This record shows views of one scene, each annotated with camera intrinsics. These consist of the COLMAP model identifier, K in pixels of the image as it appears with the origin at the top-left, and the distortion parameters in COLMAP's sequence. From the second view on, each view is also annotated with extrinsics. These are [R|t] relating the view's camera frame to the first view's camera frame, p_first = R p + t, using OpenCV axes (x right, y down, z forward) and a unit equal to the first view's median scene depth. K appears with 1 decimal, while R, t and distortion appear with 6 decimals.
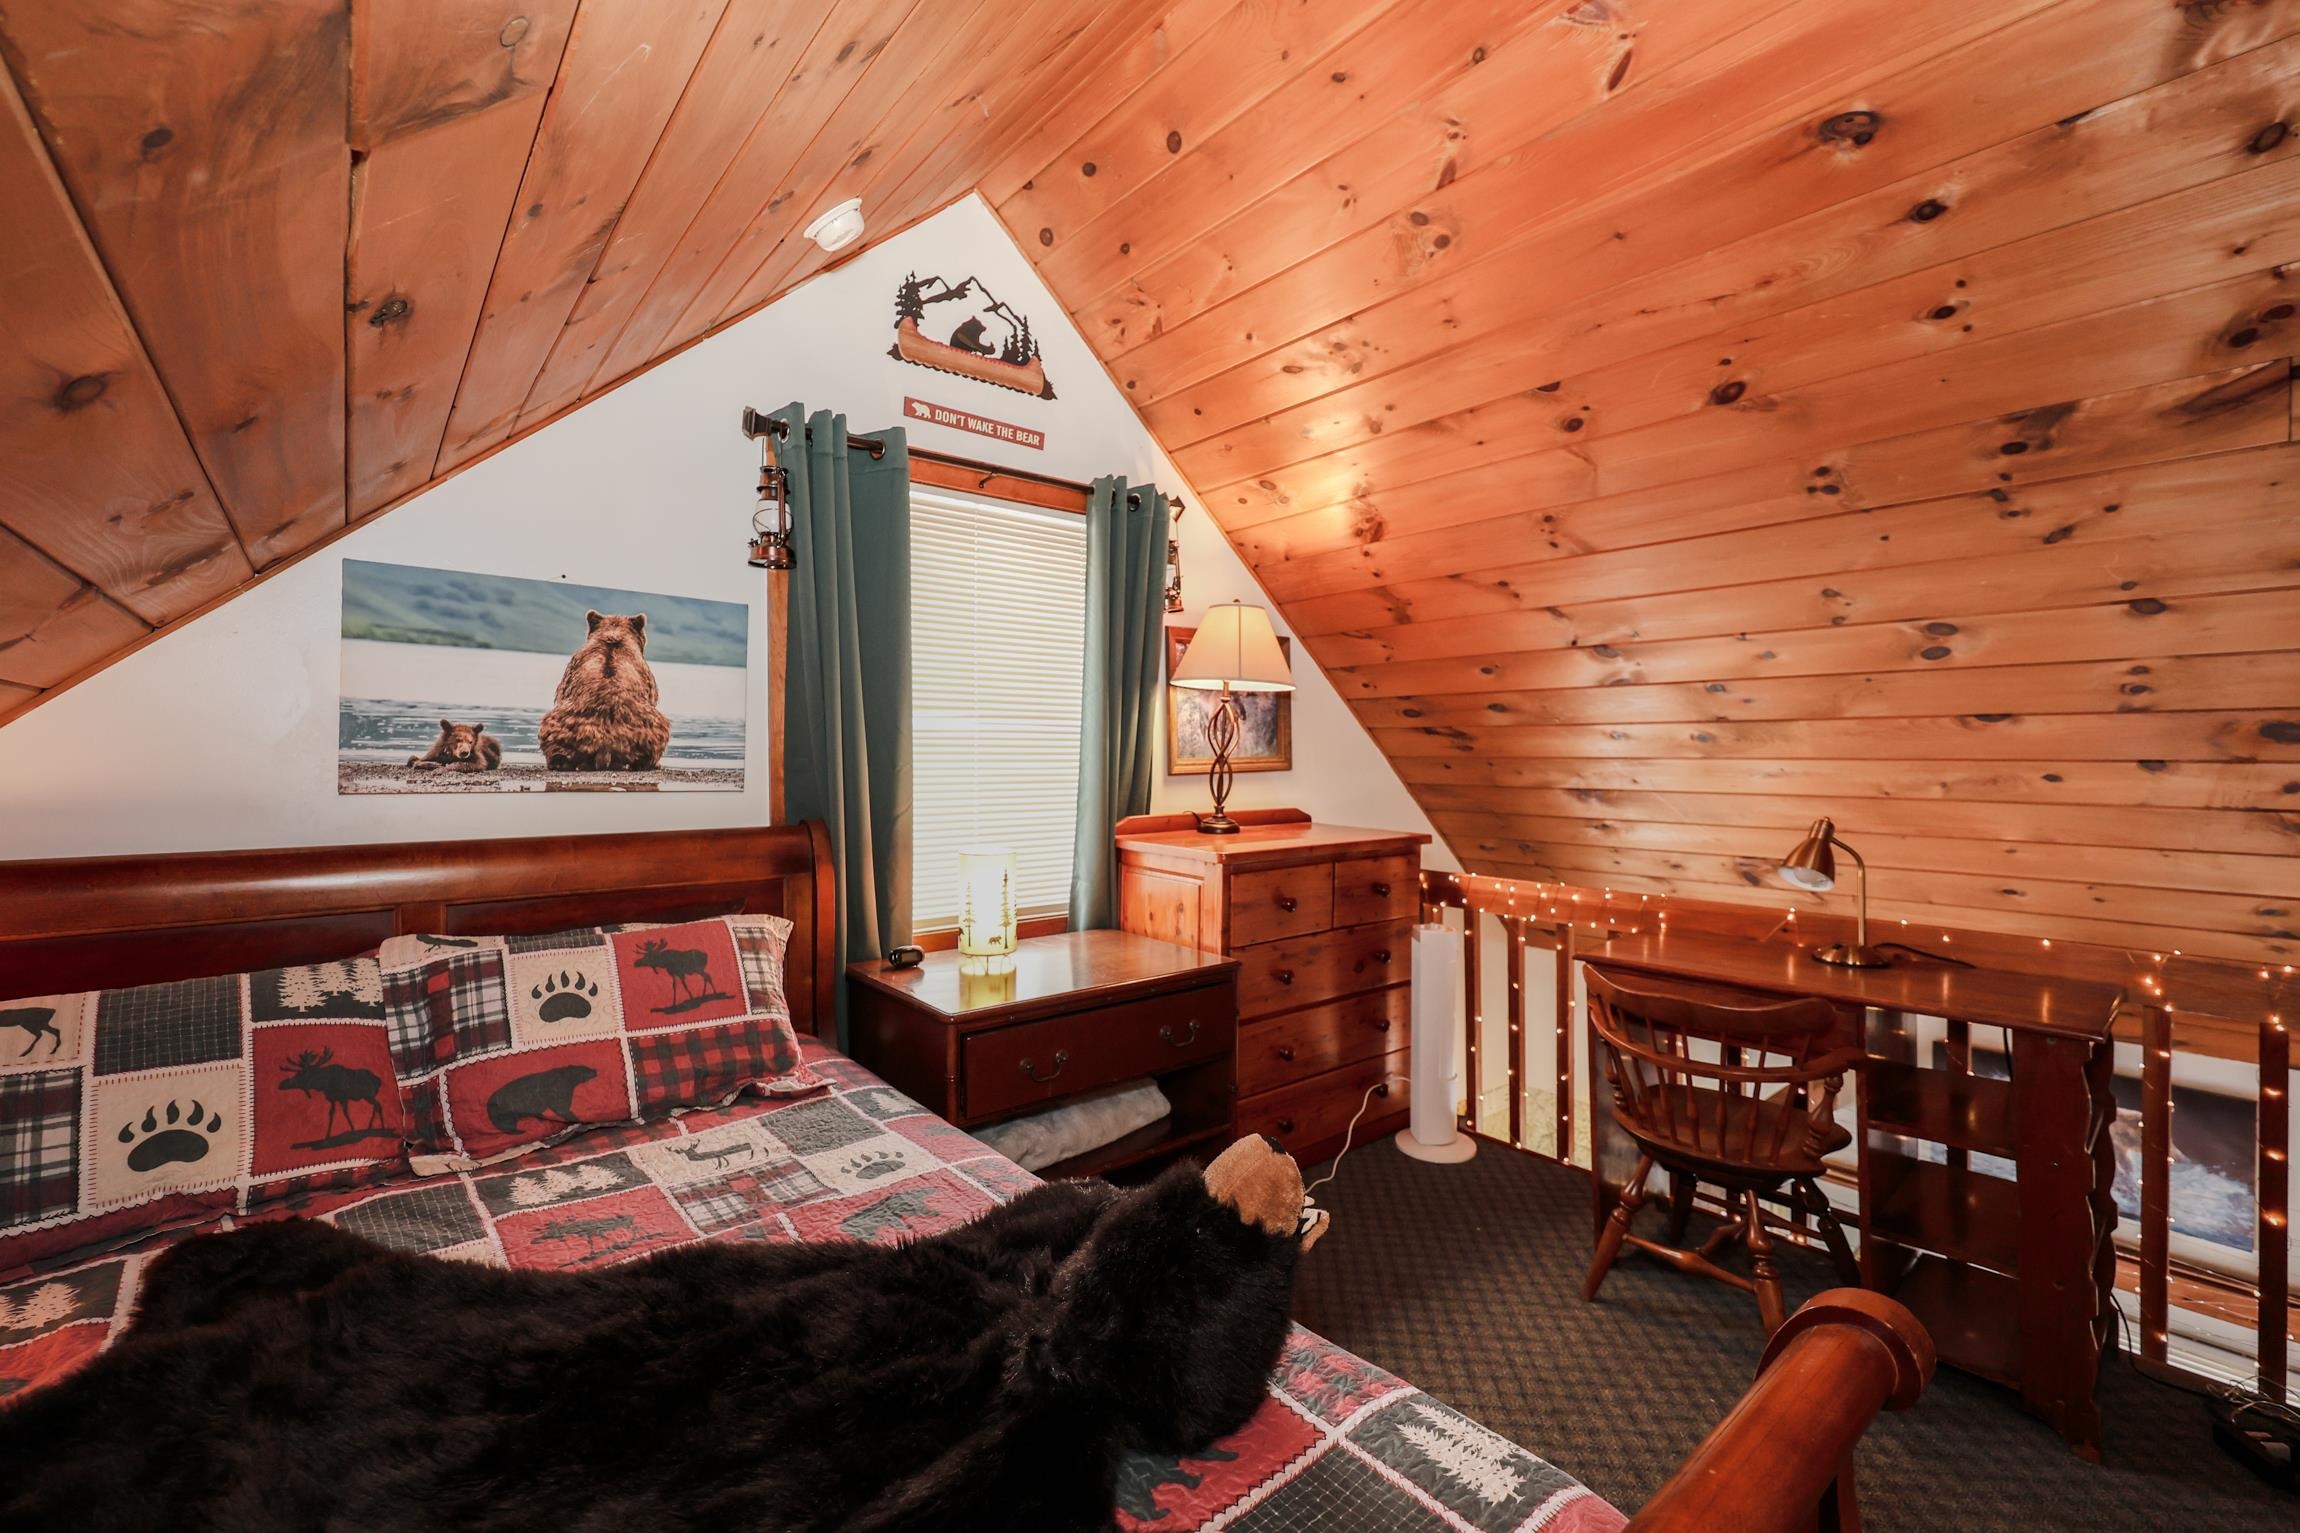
lens RADIAL K [[959.3, 0, 1152.6], [0, 959.3, 764.5], [0, 0, 1]] dist [0.001692, -0.001154]
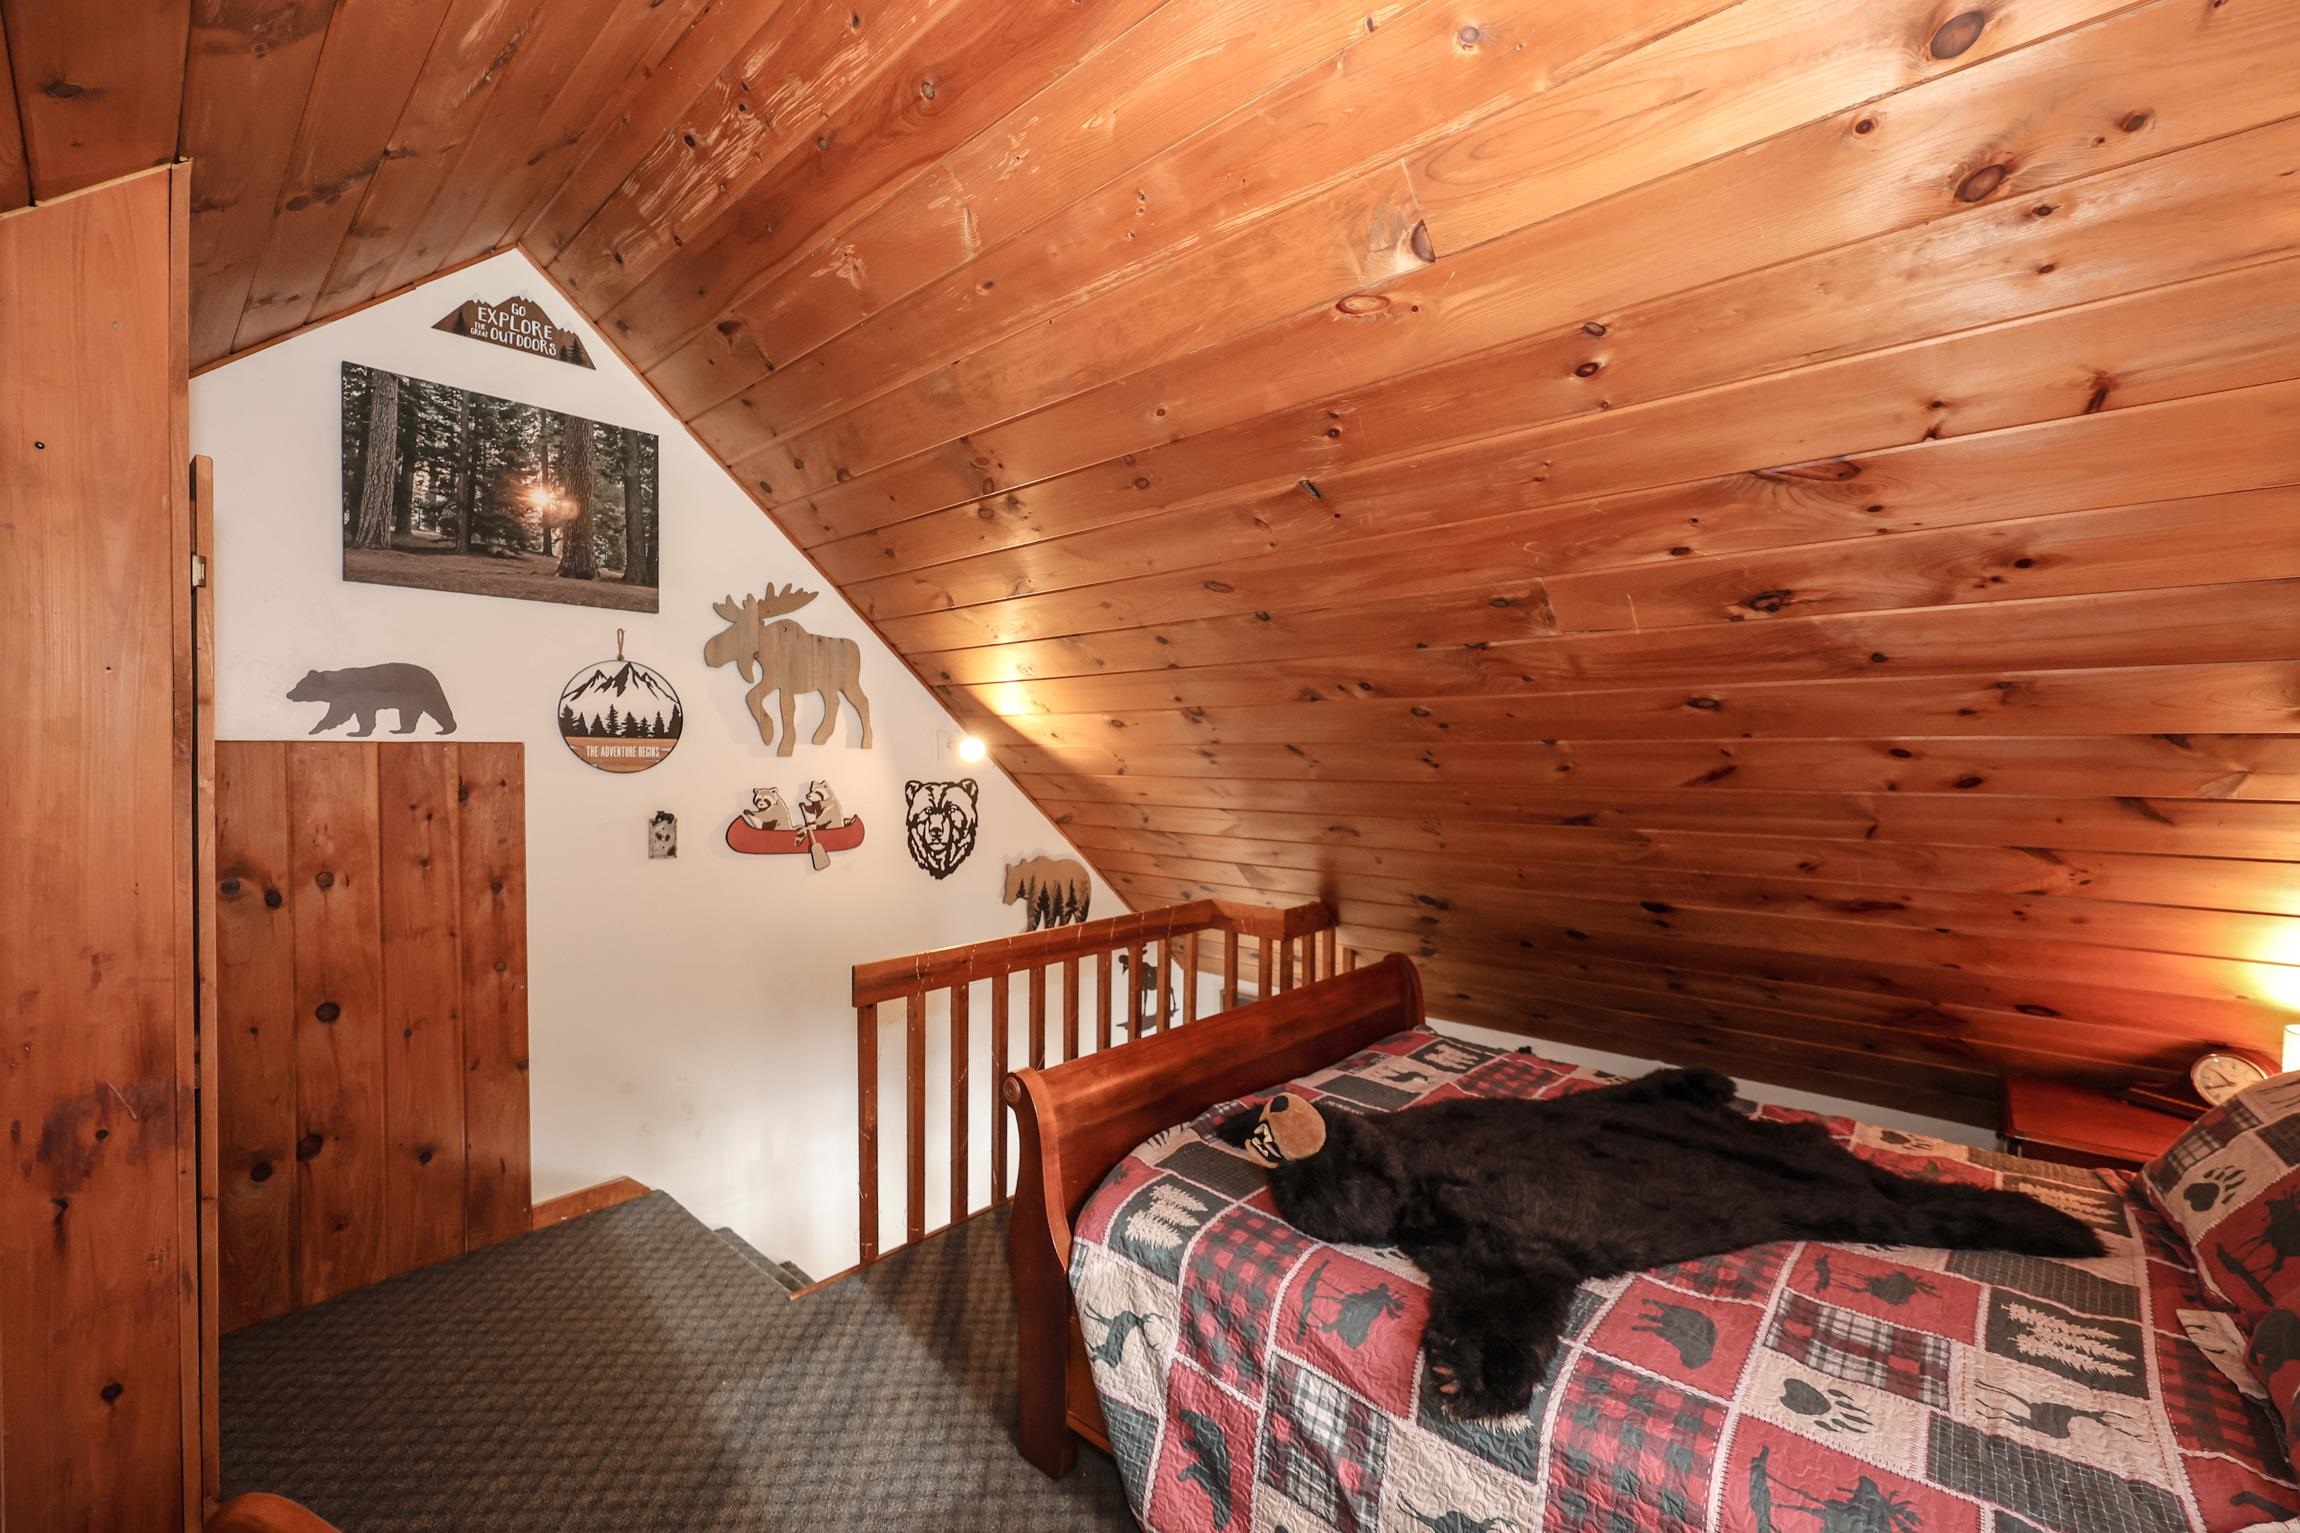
lens RADIAL K [[959.3, 0, 1159.3], [0, 959.3, 761.5], [0, 0, 1]] dist [0.001692, -0.001154]
pose [[-0.988880, -0.005826, -0.148599, 0.278329], [-0.008824, 0.999770, 0.019529, -0.096079], [0.148451, 0.020624, -0.988705, 1.246233]]
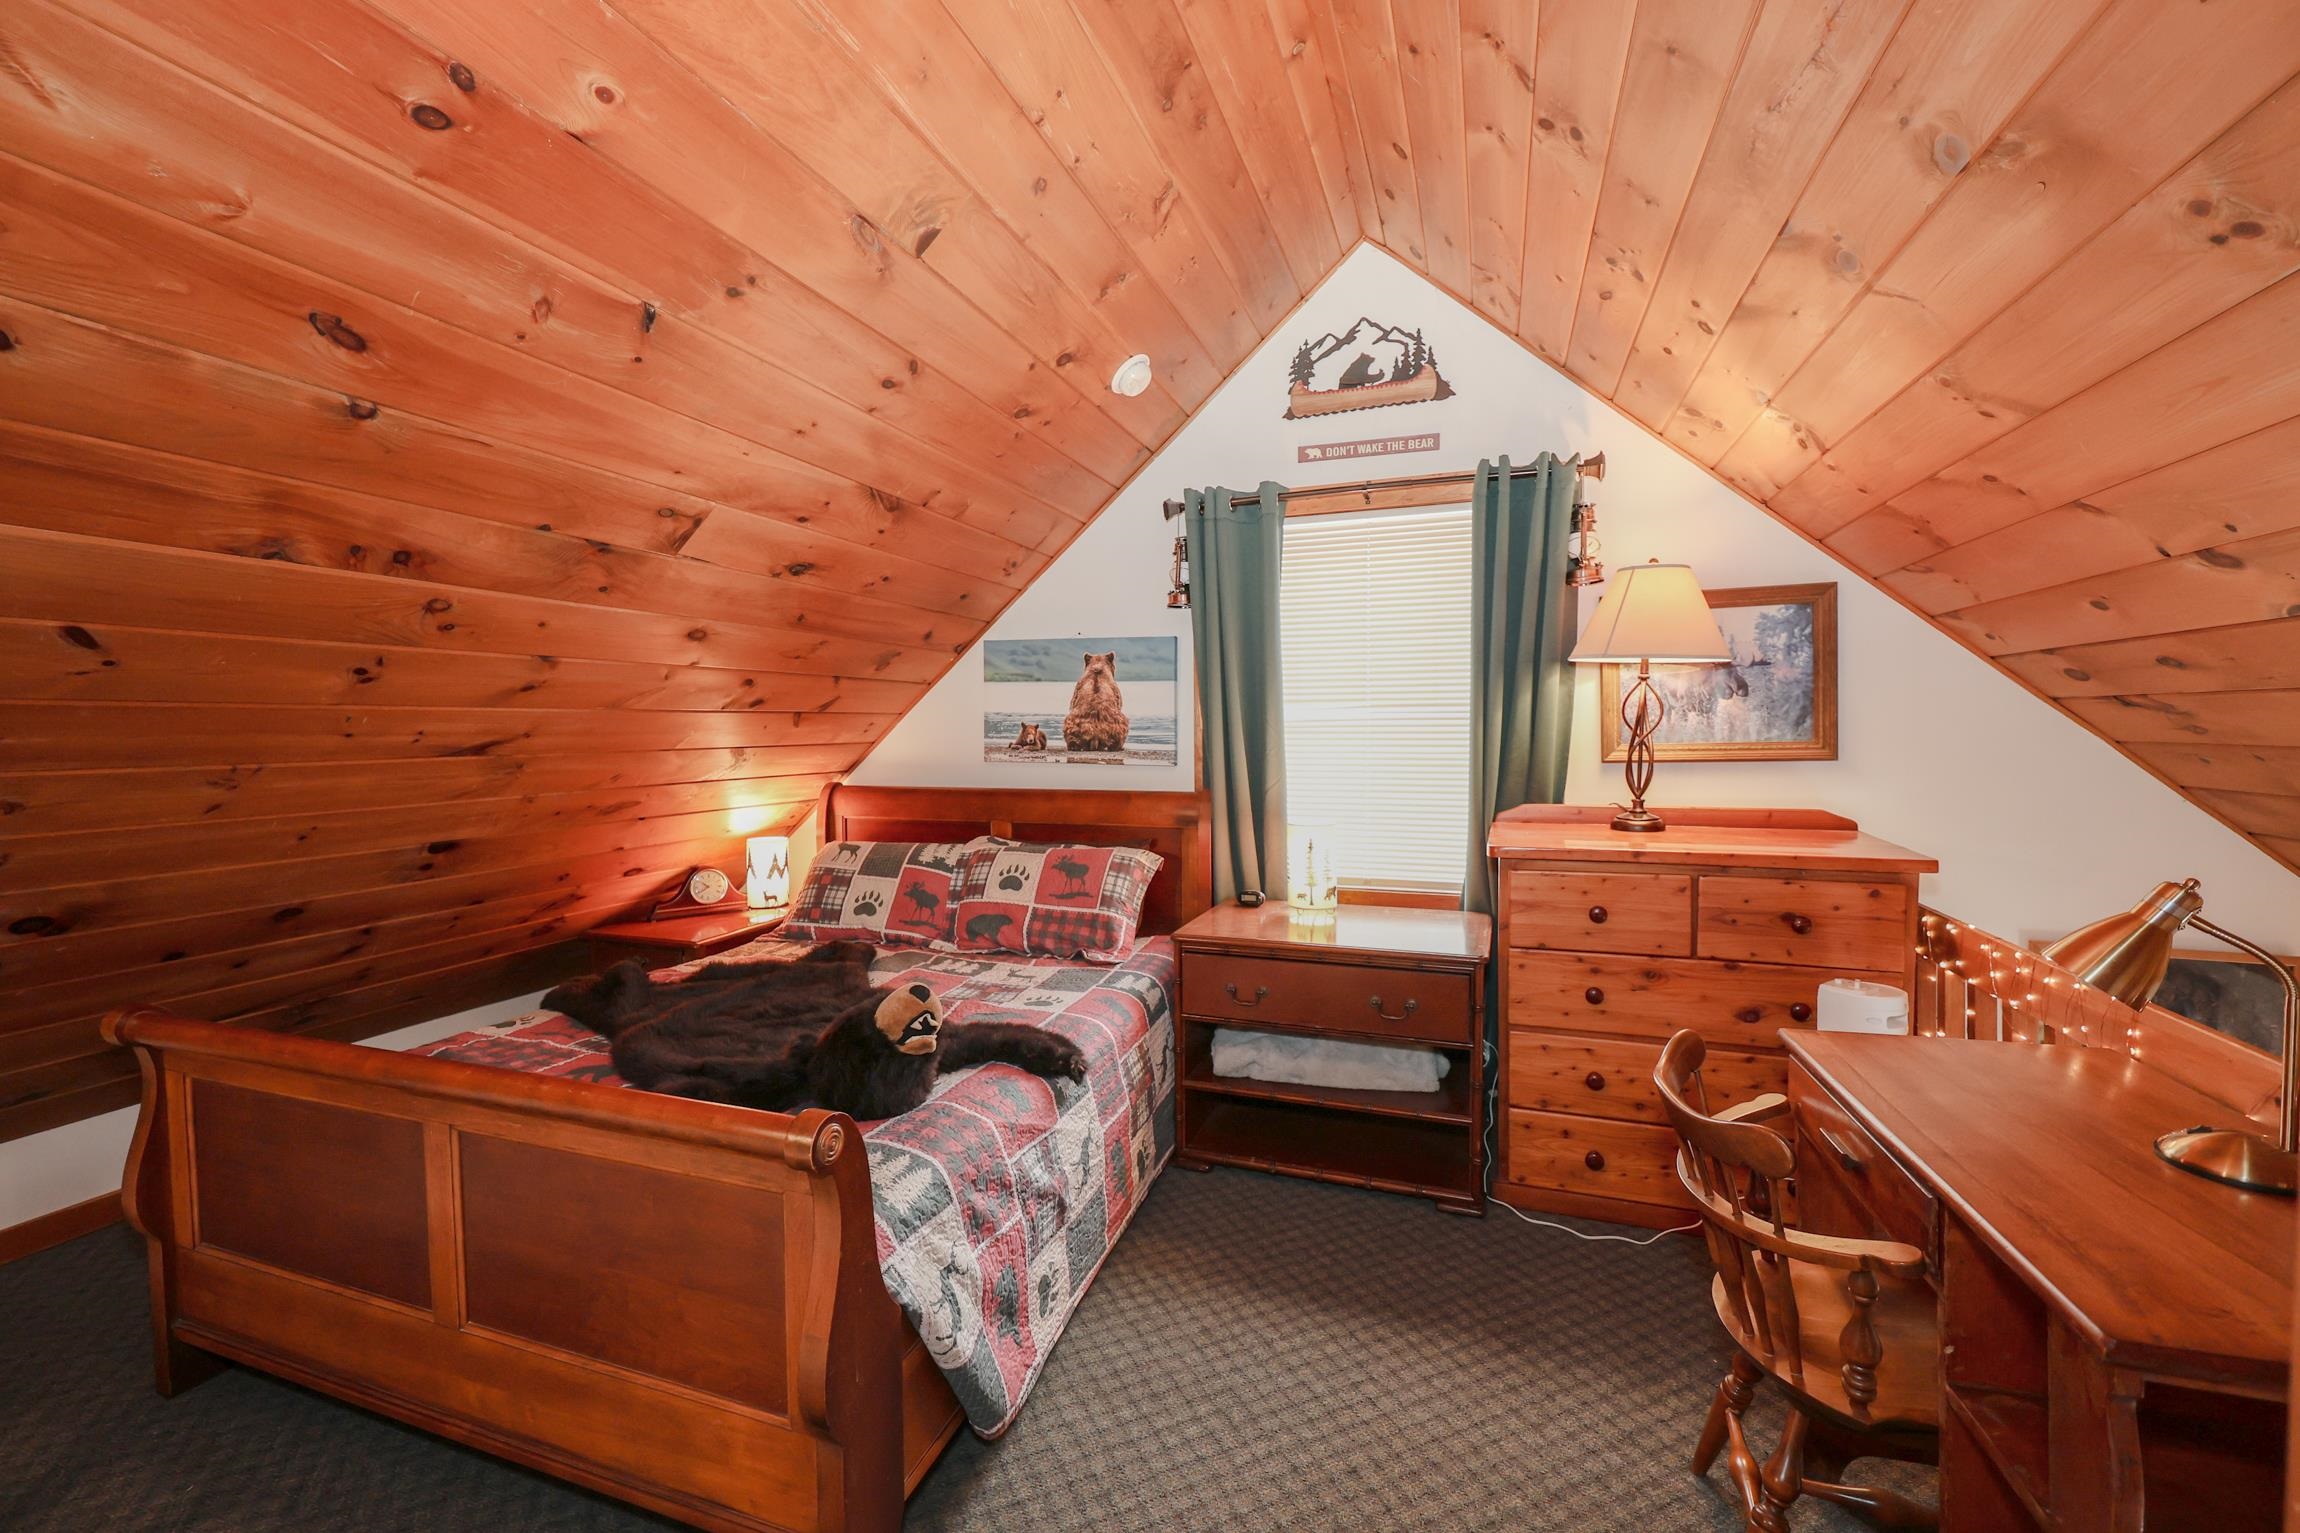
lens RADIAL K [[959.3, 0, 1131.7], [0, 959.3, 764.4], [0, 0, 1]] dist [0.001692, -0.001154]
pose [[0.500287, 0.028899, -0.865377, 0.856056], [-0.000903, 0.999460, 0.032855, -0.024278], [0.865859, -0.015655, 0.500043, 0.242633]]
